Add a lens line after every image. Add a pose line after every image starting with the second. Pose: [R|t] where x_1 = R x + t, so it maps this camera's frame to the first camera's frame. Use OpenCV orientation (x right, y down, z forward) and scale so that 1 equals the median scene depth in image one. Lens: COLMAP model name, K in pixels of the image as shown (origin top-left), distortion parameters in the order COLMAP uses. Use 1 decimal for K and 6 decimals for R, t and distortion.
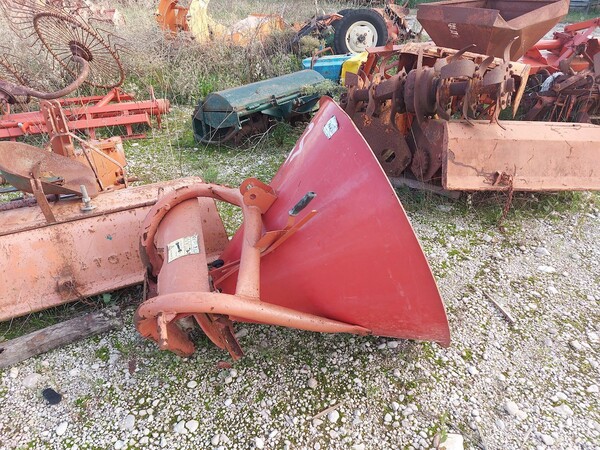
lens RADIAL K [[426.3, 0, 302.7], [0, 426.3, 228.9], [0, 0, 1]] dist [0.098890, -0.103333]
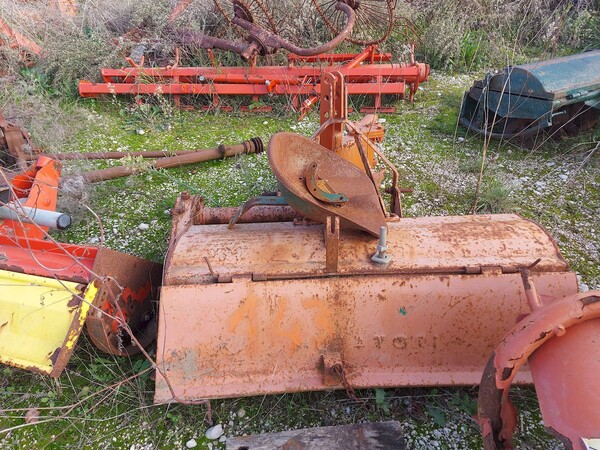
lens RADIAL K [[426.3, 0, 302.7], [0, 426.3, 228.9], [0, 0, 1]] dist [0.098890, -0.103333]
pose [[0.912084, 0.237113, -0.334484, -0.385522], [-0.199390, 0.969361, 0.143469, -0.158078], [0.358254, -0.064163, 0.931417, 0.341575]]
